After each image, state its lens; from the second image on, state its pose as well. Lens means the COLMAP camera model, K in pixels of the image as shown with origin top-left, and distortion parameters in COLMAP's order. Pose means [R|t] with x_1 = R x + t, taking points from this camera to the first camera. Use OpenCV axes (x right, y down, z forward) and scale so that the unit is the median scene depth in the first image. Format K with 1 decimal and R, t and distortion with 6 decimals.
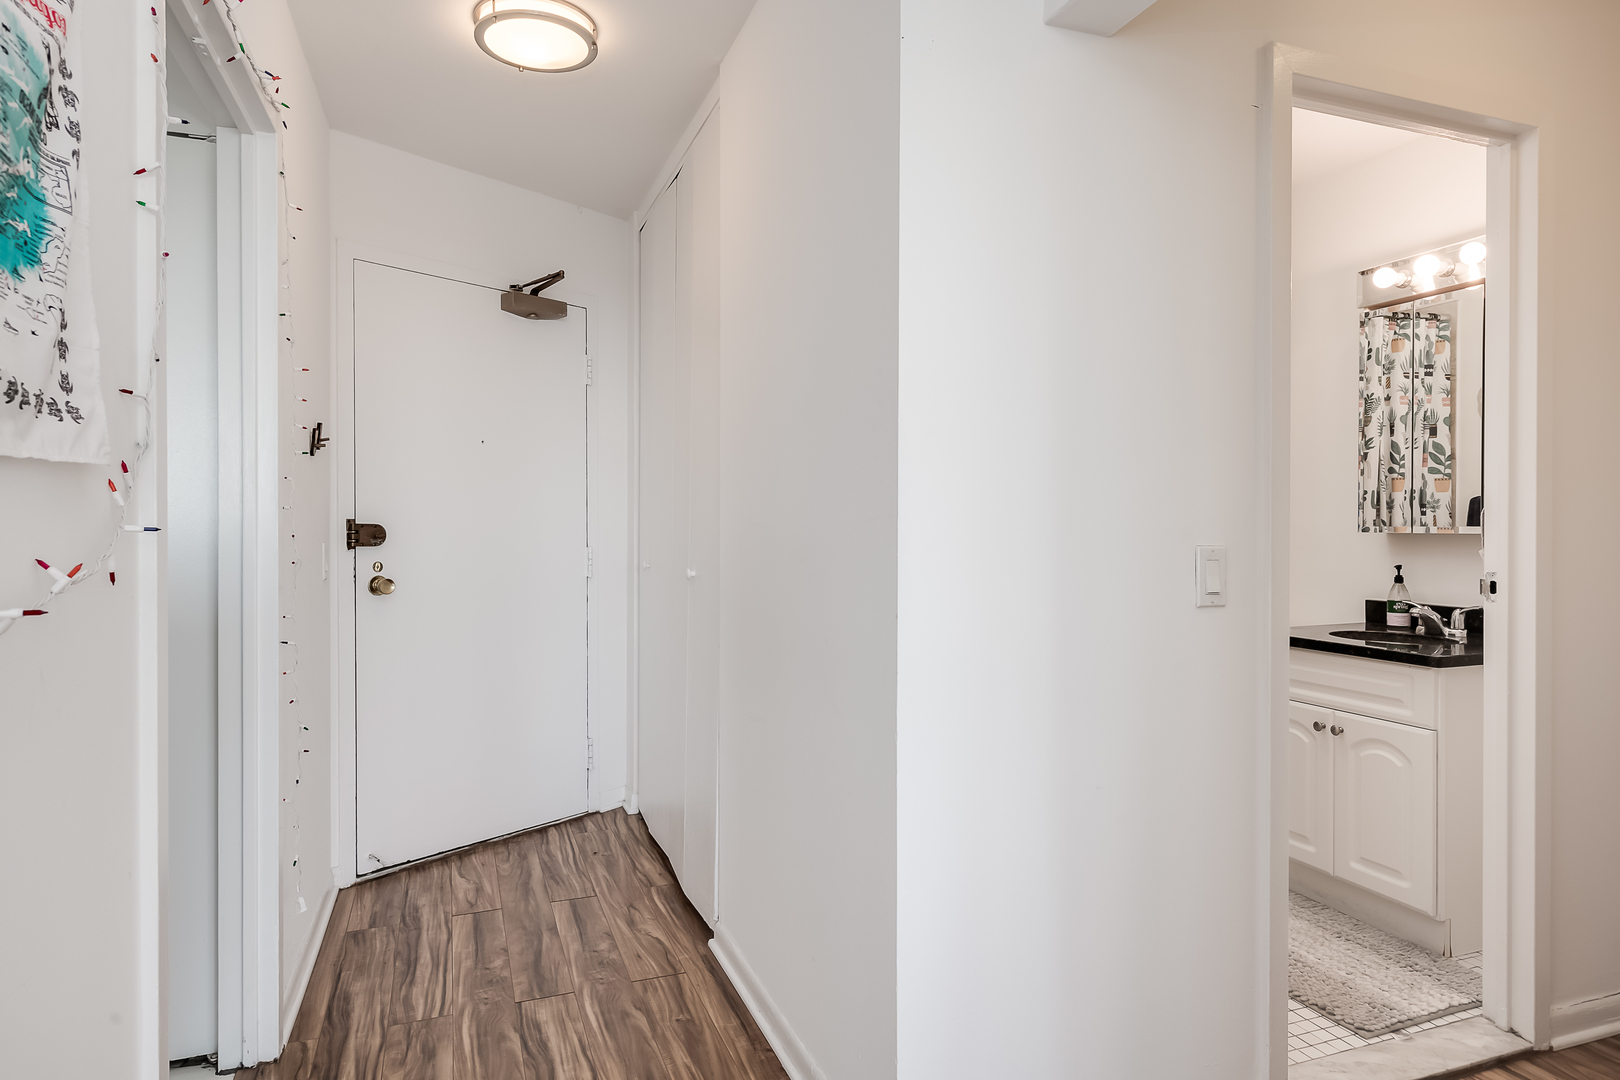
lens RADIAL K [[924.5, 0, 810.0], [0, 924.5, 540.0], [0, 0, 1]] dist [0.000503, -0.002546]
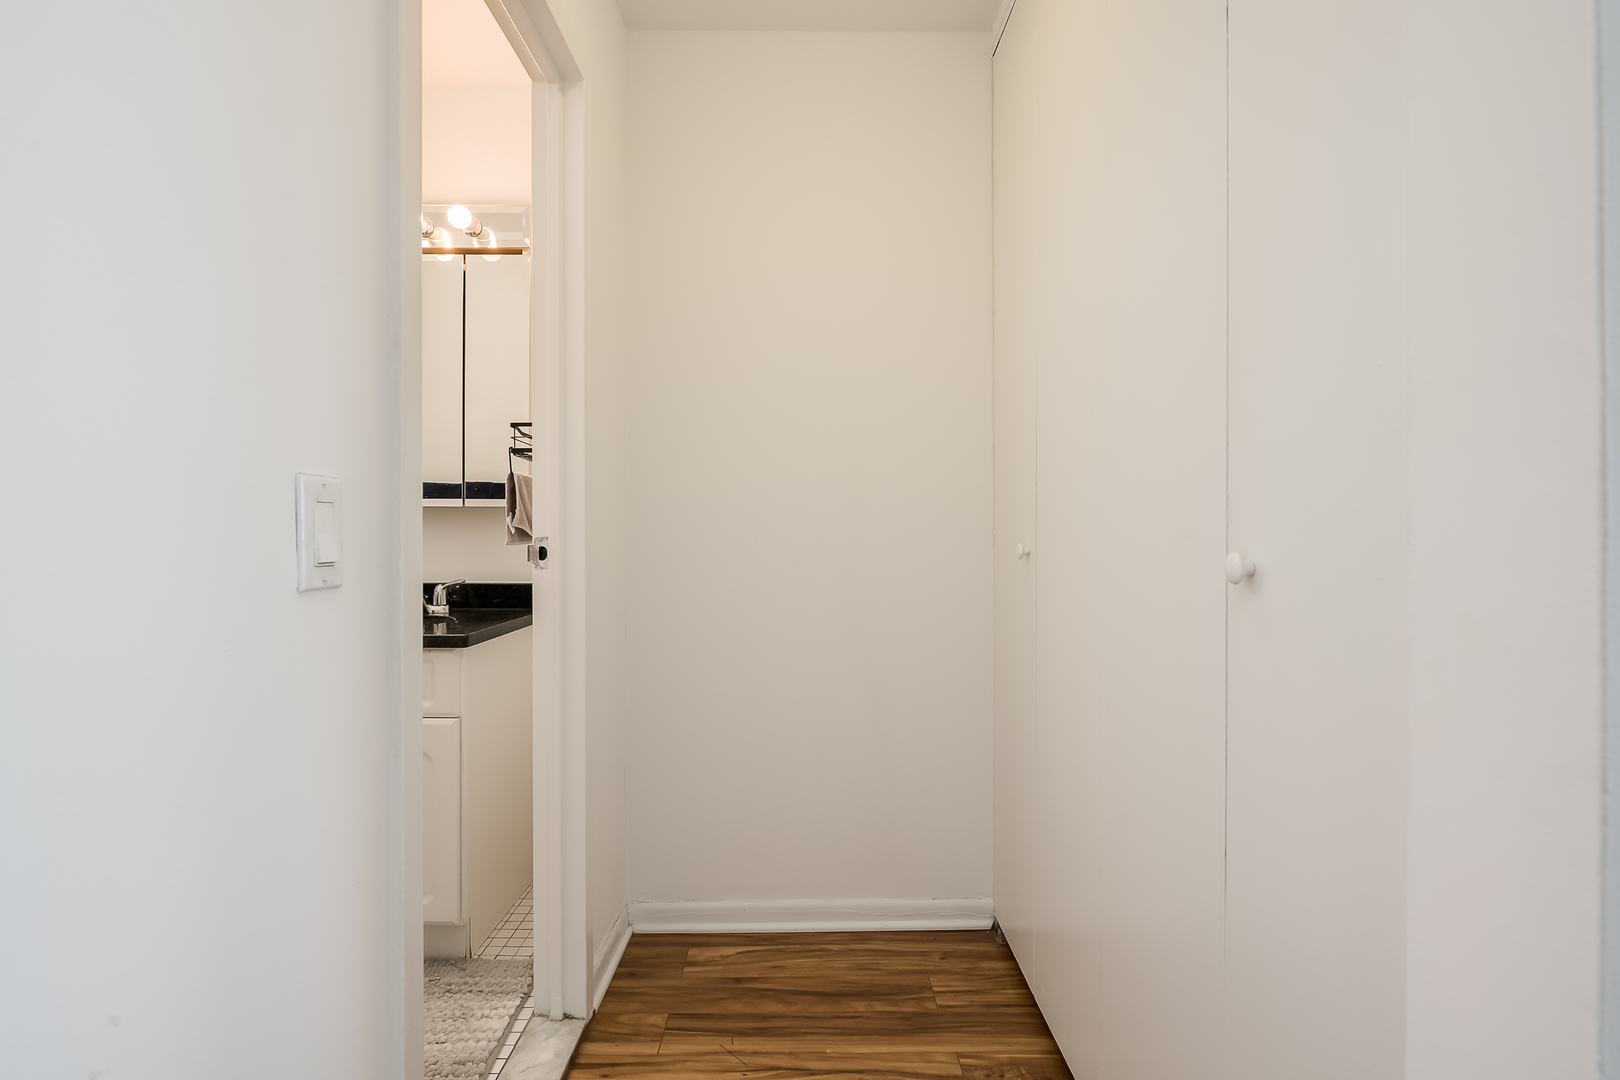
lens RADIAL K [[783.7, 0, 810.0], [0, 783.7, 540.0], [0, 0, 1]] dist [-0.002168, -0.000645]
pose [[0.332318, -0.006311, 0.943146, 0.051074], [0.007096, 0.999966, 0.004191, 0.022709], [-0.943141, 0.005300, 0.332351, 0.302652]]
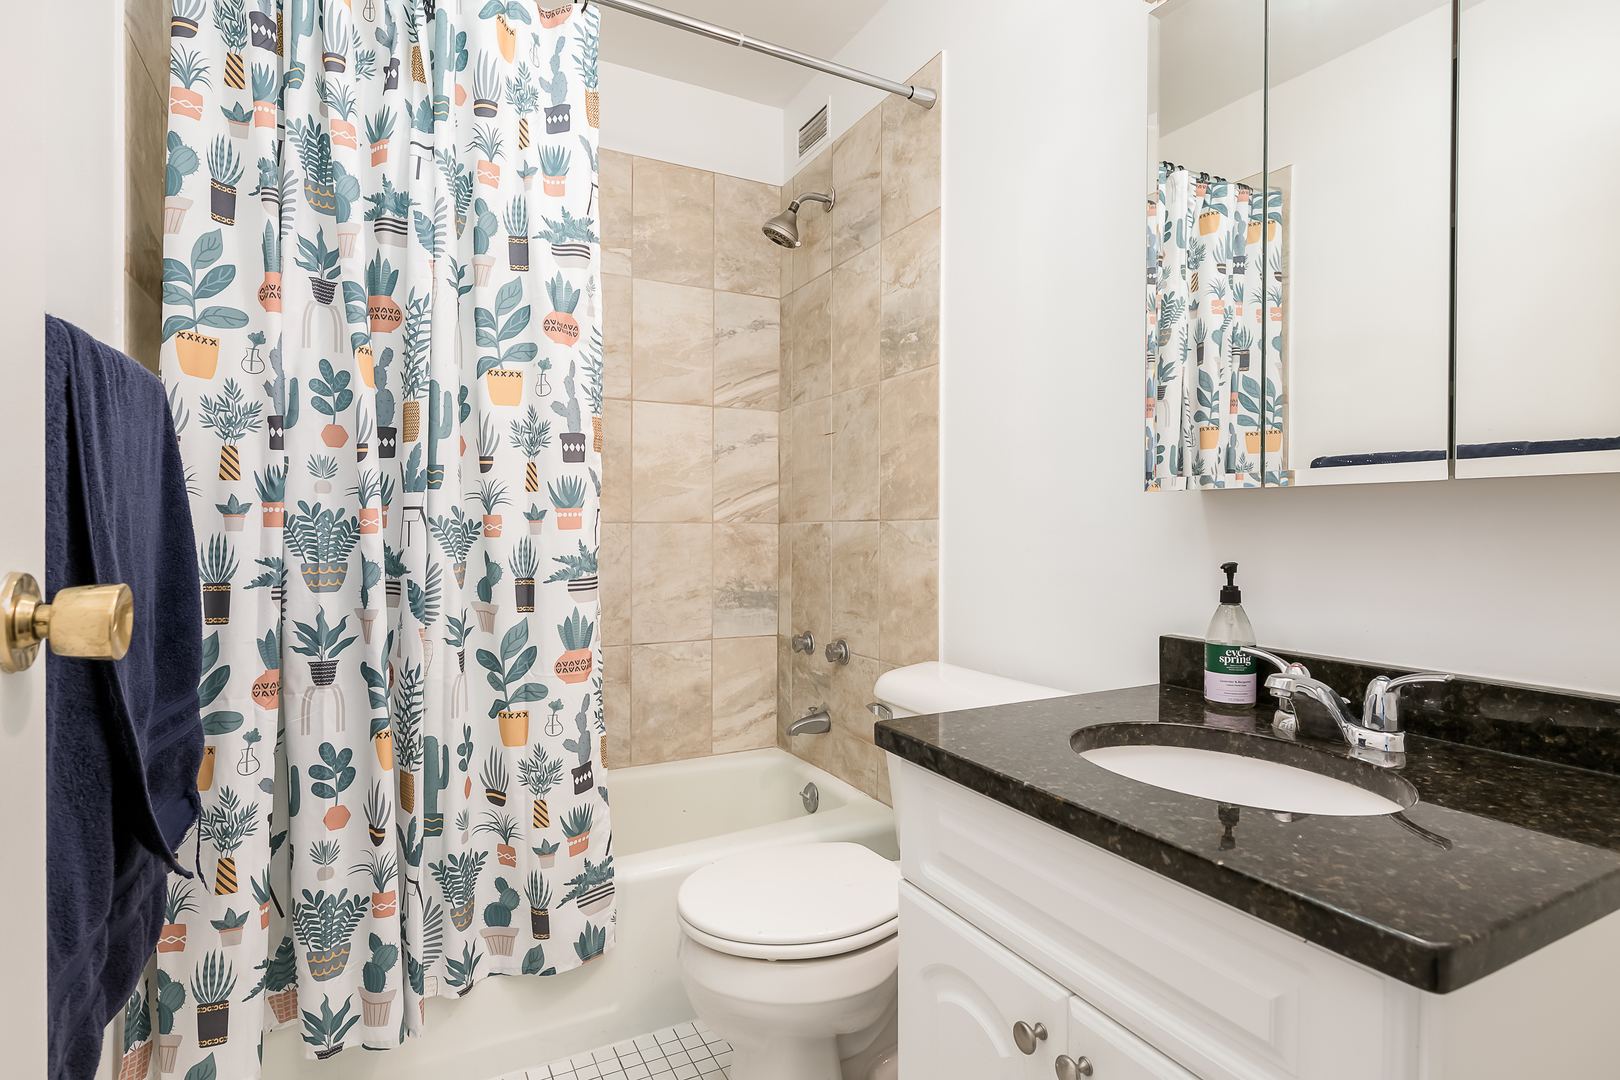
lens RADIAL K [[783.7, 0, 810.0], [0, 783.7, 540.0], [0, 0, 1]] dist [-0.002168, -0.000645]
pose [[0.993249, 0.001341, 0.115997, 0.350532], [-0.001304, 0.999999, -0.000400, 0.014709], [-0.115997, 0.000246, 0.993250, 0.579347]]
